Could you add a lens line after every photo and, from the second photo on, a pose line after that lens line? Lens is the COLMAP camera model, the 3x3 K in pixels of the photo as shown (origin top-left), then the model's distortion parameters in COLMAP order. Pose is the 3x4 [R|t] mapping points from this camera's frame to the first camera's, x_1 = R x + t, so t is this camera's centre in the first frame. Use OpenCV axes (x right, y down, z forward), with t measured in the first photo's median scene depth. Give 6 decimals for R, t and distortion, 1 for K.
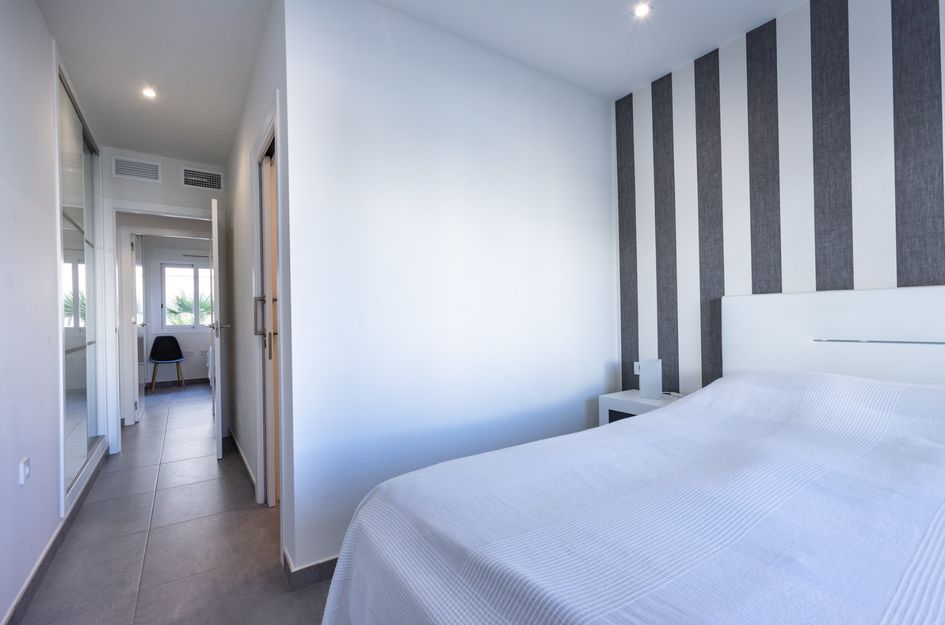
lens RADIAL K [[431.3, 0, 472.5], [0, 431.3, 312.5], [0, 0, 1]] dist [0.001151, 0.000387]
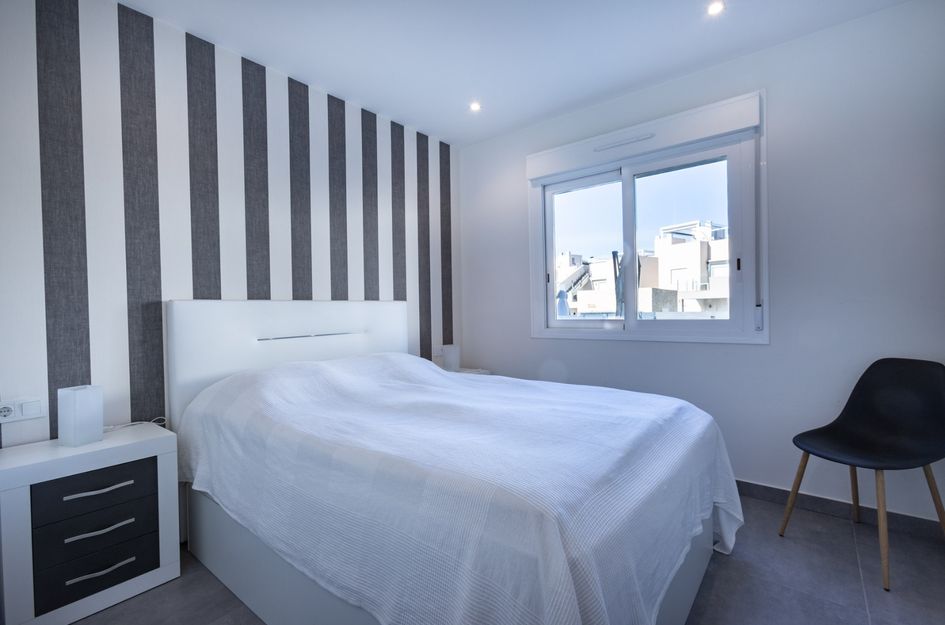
lens RADIAL K [[431.3, 0, 472.5], [0, 431.3, 312.5], [0, 0, 1]] dist [0.001151, 0.000387]
pose [[-0.234909, 0.061166, 0.970091, -0.442512], [0.049192, 0.997487, -0.050981, 0.067871], [-0.970772, 0.035745, -0.237327, 0.623408]]
